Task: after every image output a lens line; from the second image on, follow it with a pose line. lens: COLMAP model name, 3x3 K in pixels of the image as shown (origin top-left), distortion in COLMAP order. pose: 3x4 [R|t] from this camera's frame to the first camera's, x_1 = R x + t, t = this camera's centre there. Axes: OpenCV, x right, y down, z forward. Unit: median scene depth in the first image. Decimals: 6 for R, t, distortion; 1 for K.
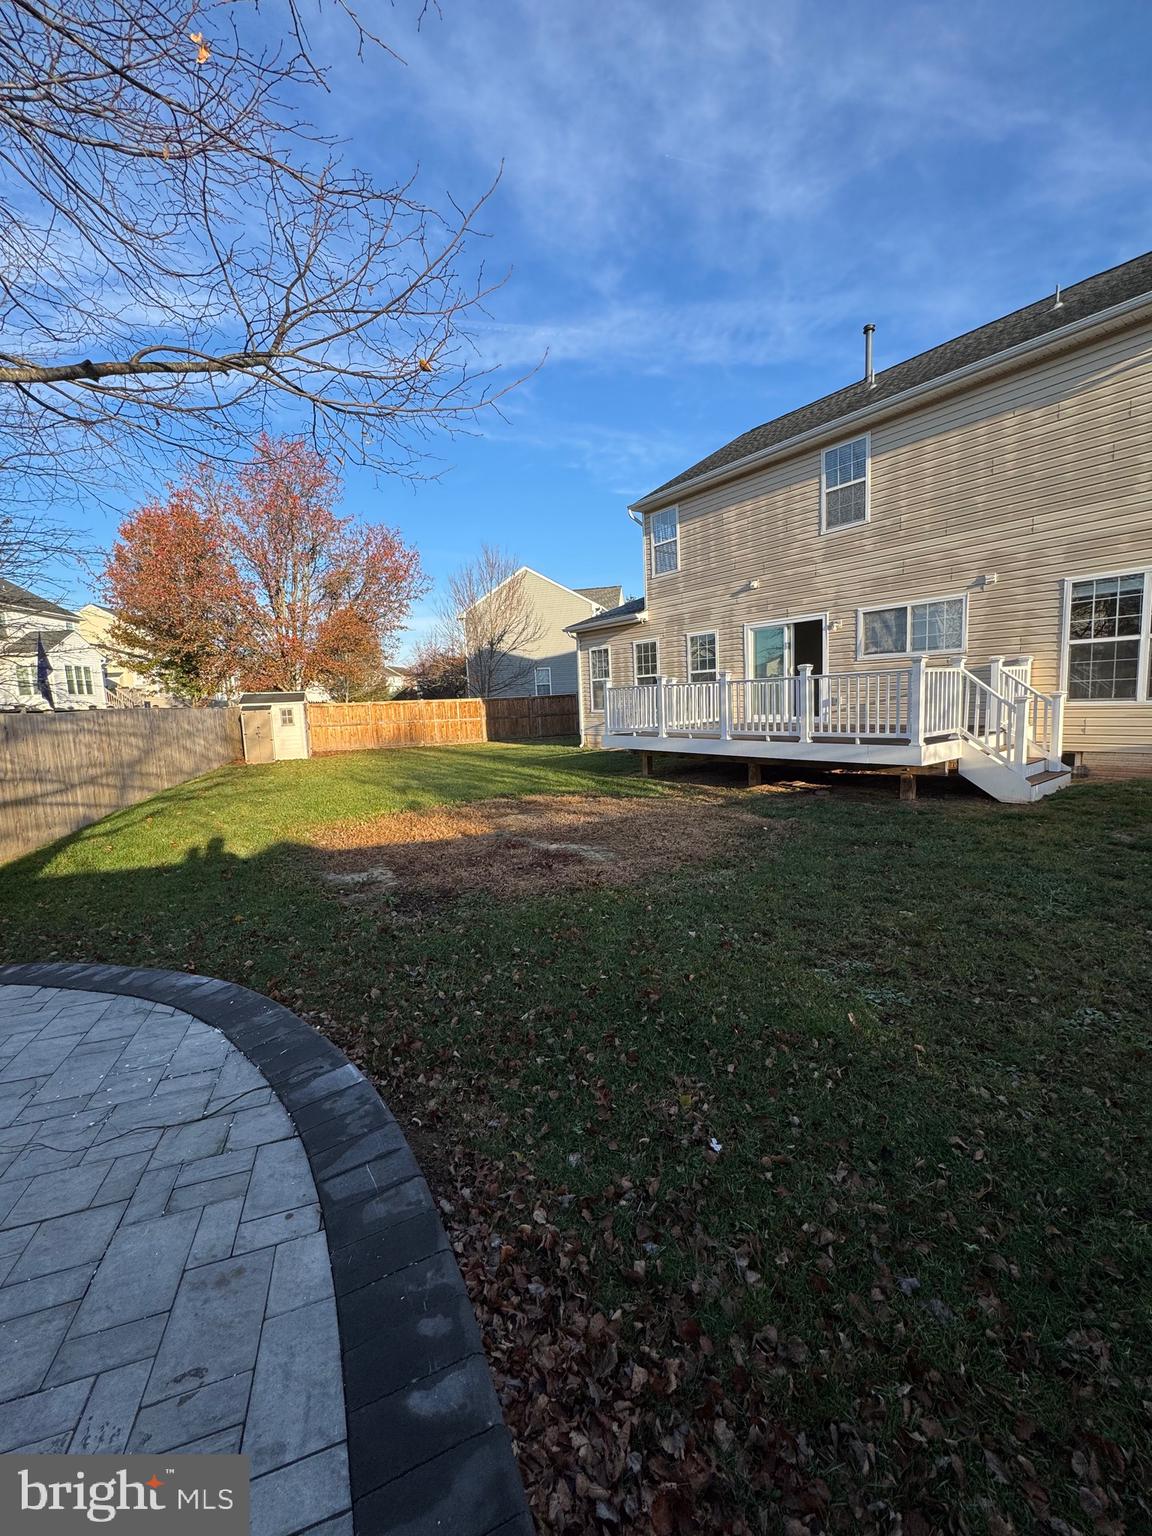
lens RADIAL K [[618.8, 0, 576.0], [0, 618.8, 768.0], [0, 0, 1]] dist [-0.007079, 0.000337]
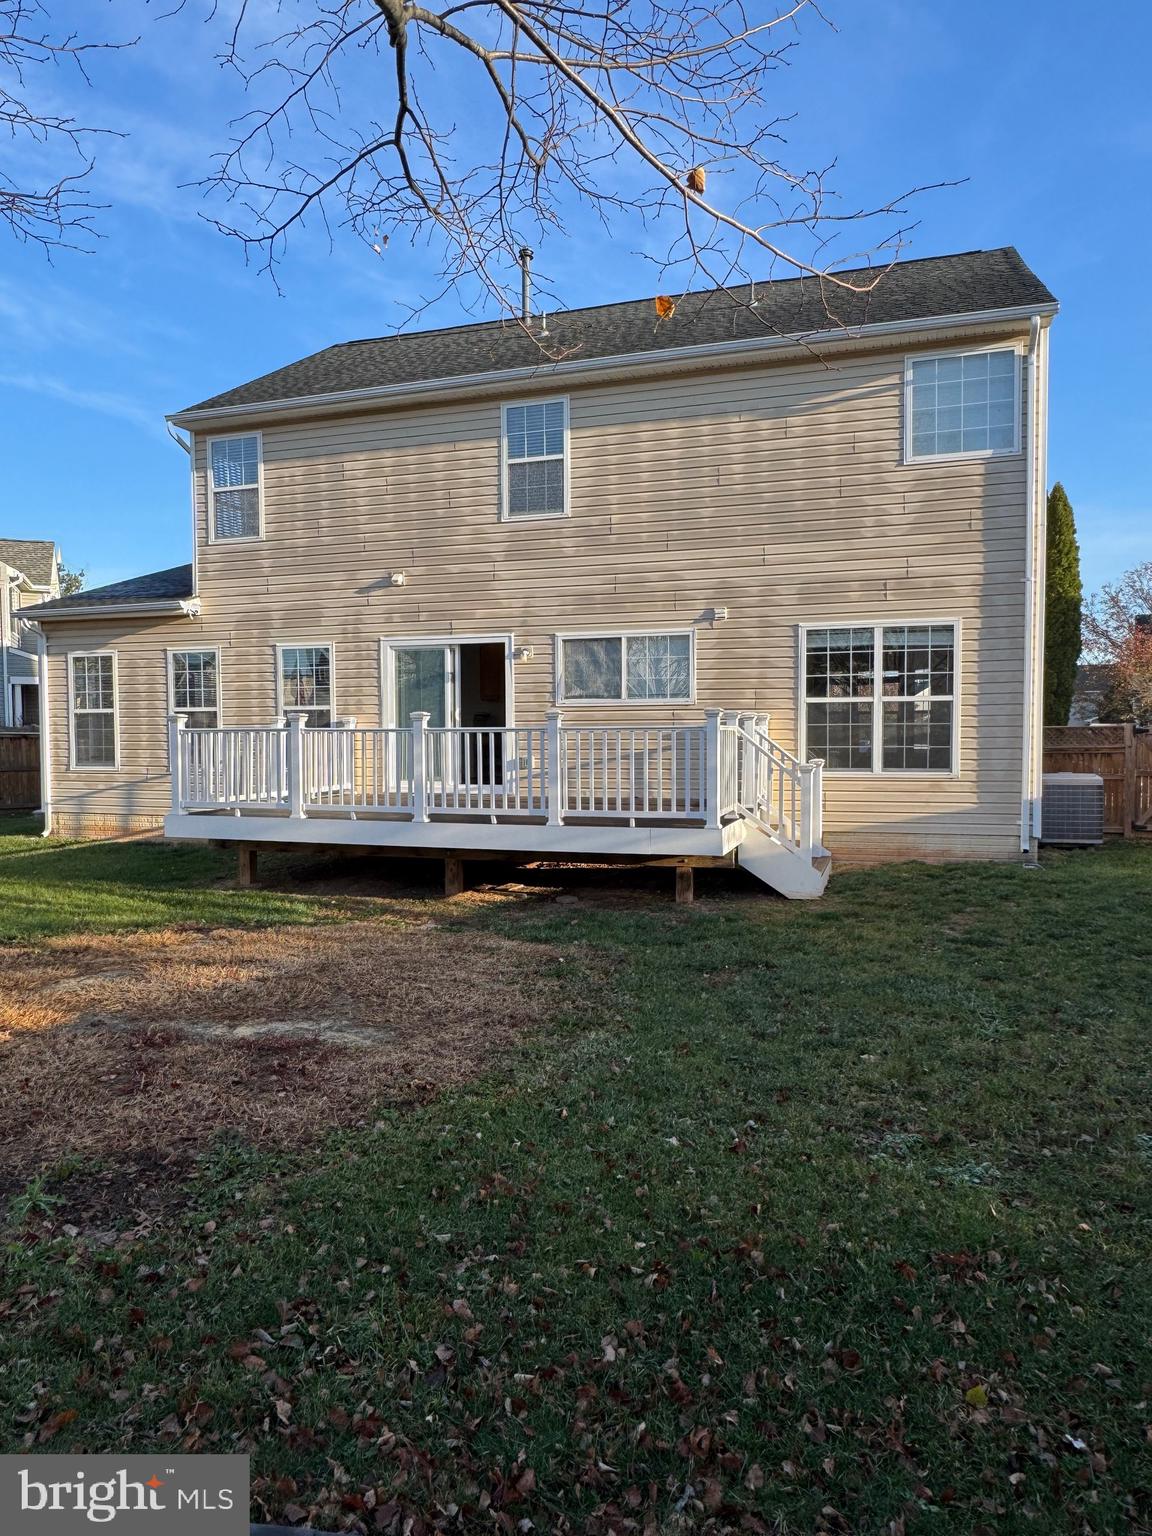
lens RADIAL K [[995.0, 0, 576.0], [0, 995.0, 768.0], [0, 0, 1]] dist [-0.005331, -0.002384]
pose [[0.815706, 0.020583, 0.578100, -0.186201], [0.034213, 0.995901, -0.083732, -0.009547], [-0.577454, 0.088079, 0.811658, 0.083840]]
